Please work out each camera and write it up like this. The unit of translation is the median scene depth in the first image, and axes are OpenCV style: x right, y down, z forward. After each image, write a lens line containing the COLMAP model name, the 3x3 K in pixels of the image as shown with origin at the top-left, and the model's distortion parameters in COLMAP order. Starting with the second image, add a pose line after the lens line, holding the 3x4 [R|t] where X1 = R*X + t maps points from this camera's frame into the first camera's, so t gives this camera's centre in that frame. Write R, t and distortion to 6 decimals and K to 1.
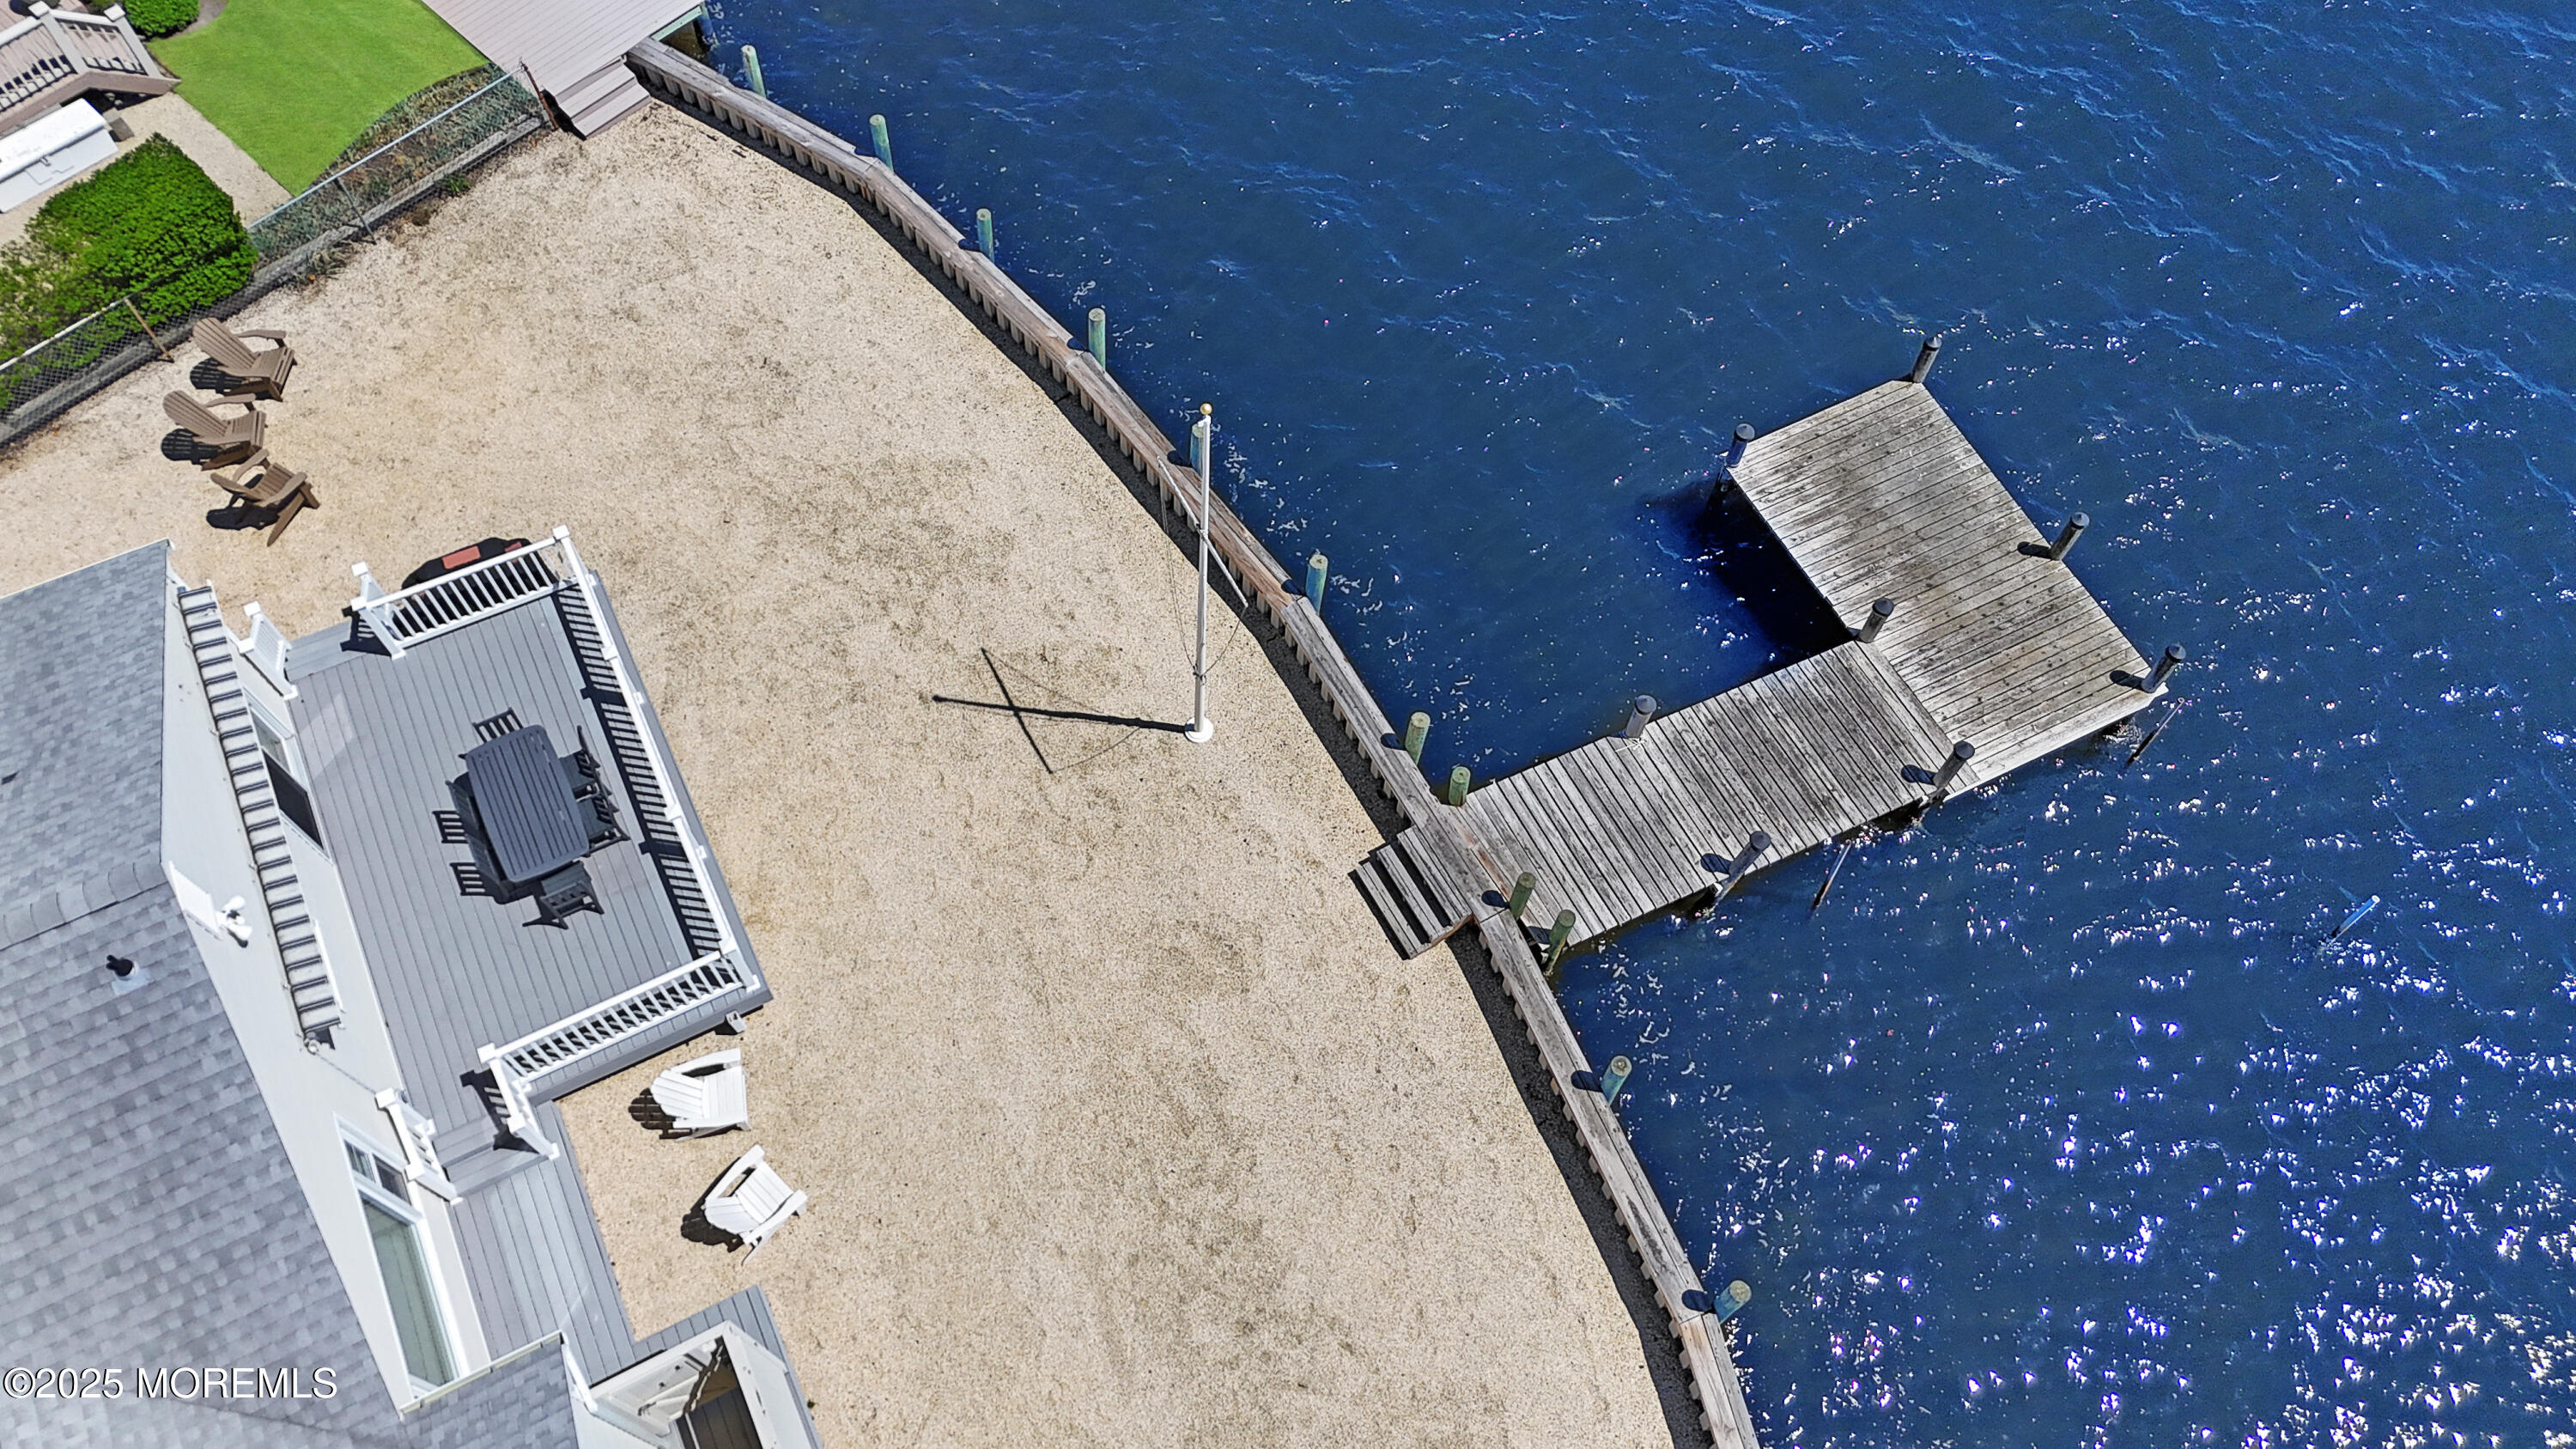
lens RADIAL K [[1897.0, 0, 1280.4], [0, 1897.0, 690.9], [0, 0, 1]] dist [0.089812, -0.087991]
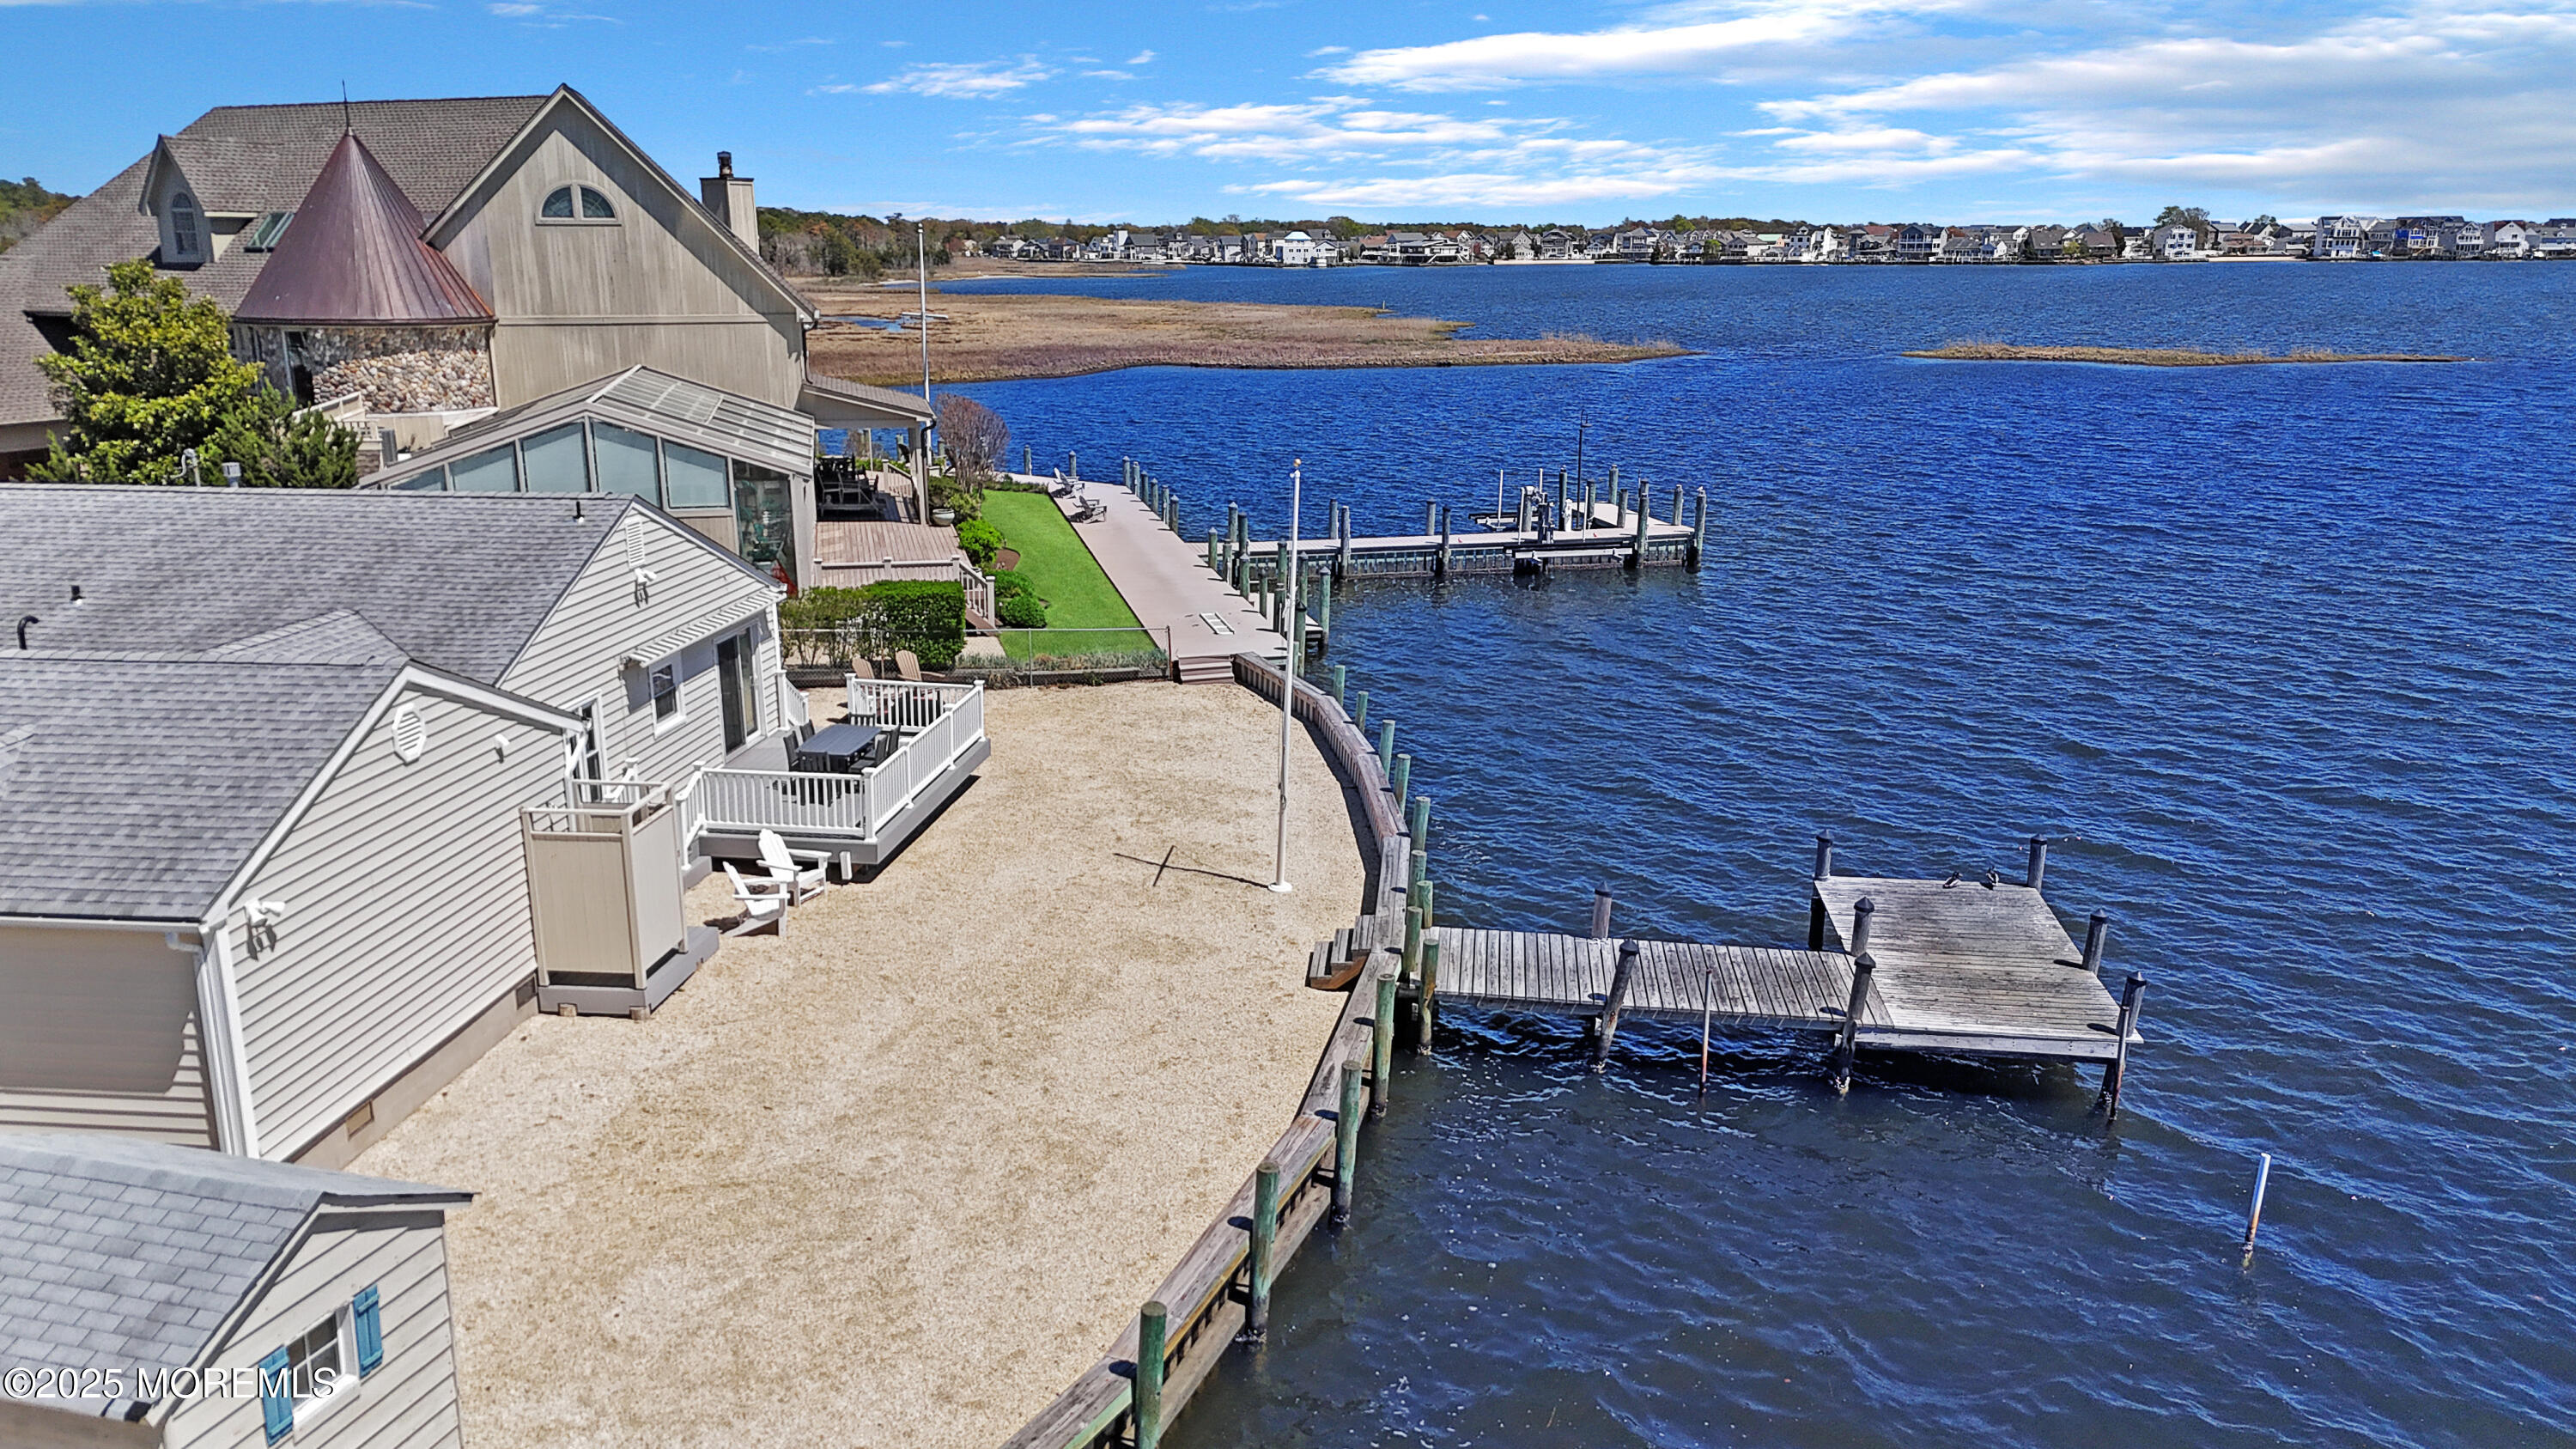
lens RADIAL K [[1897.0, 0, 1280.4], [0, 1897.0, 690.9], [0, 0, 1]] dist [0.089812, -0.087991]
pose [[0.832190, 0.130694, -0.538868, 0.560119], [-0.481304, 0.652813, -0.584962, 0.611781], [0.275330, 0.746159, 0.606168, 0.158003]]
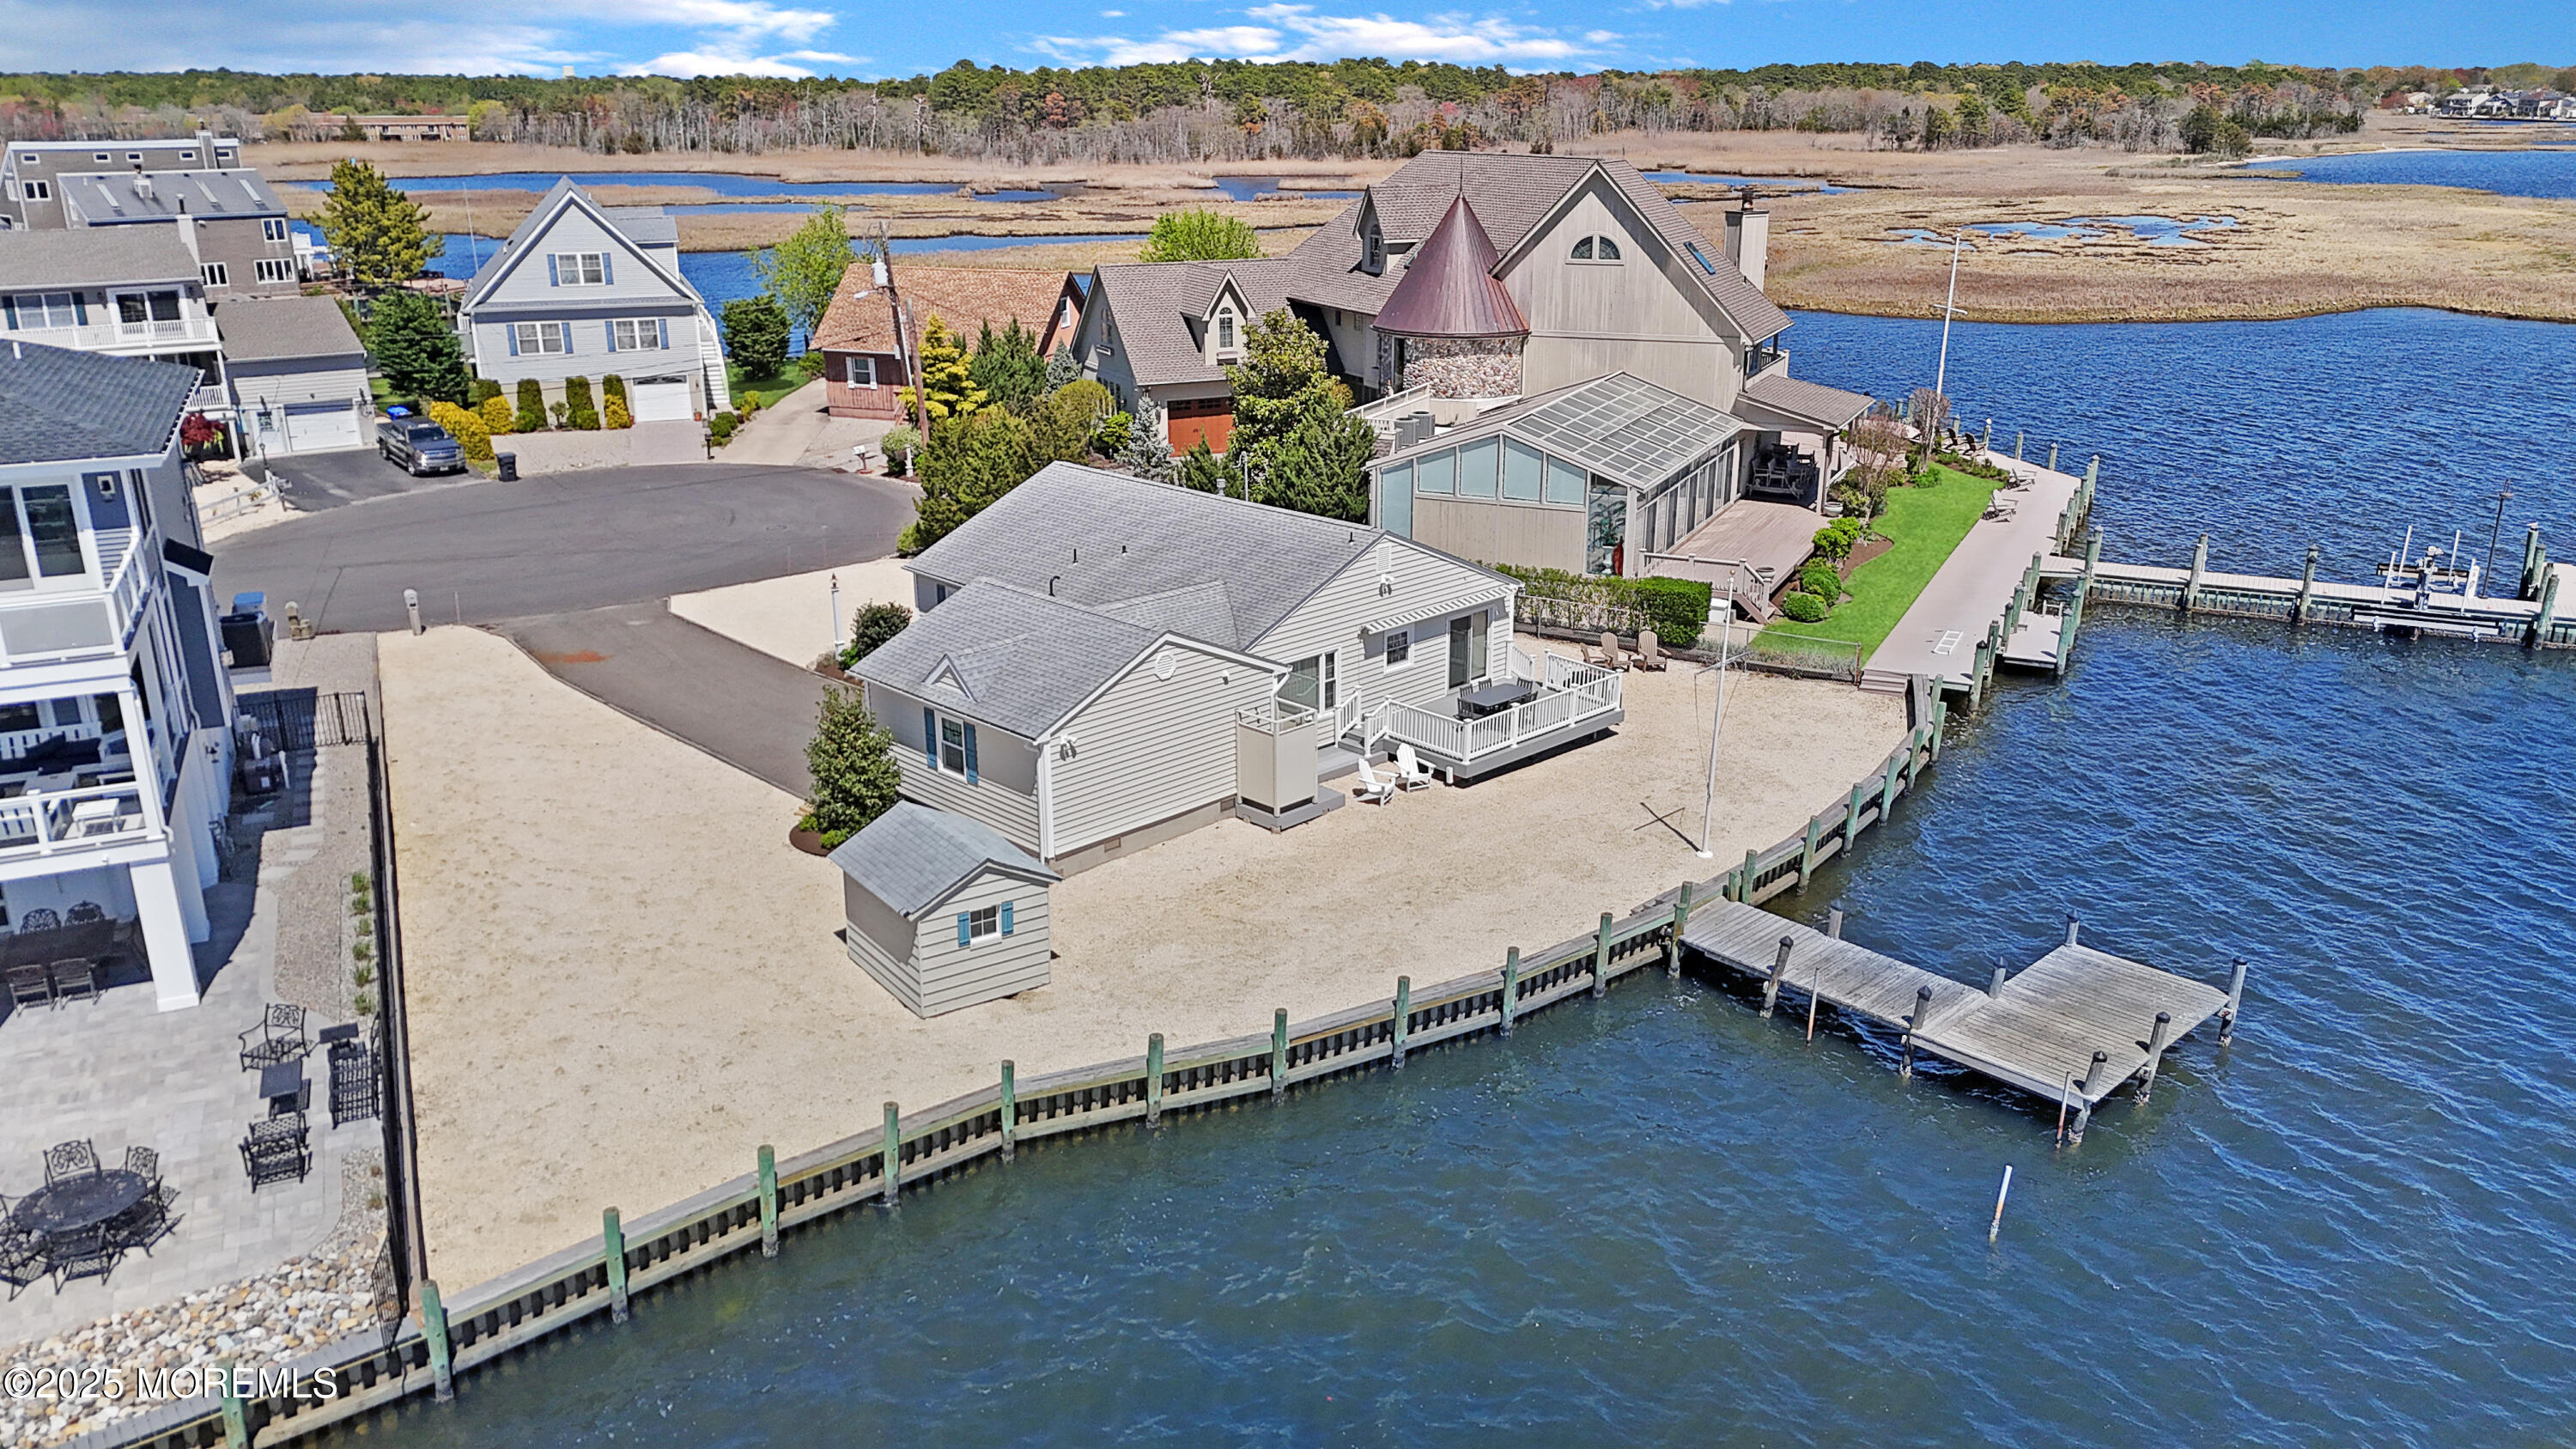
lens RADIAL K [[1897.0, 0, 1280.4], [0, 1897.0, 690.9], [0, 0, 1]] dist [0.089812, -0.087991]
pose [[0.296127, 0.289343, -0.910269, 1.335754], [-0.825758, 0.556514, -0.091737, 0.401851], [0.480034, 0.778828, 0.403727, -0.028924]]
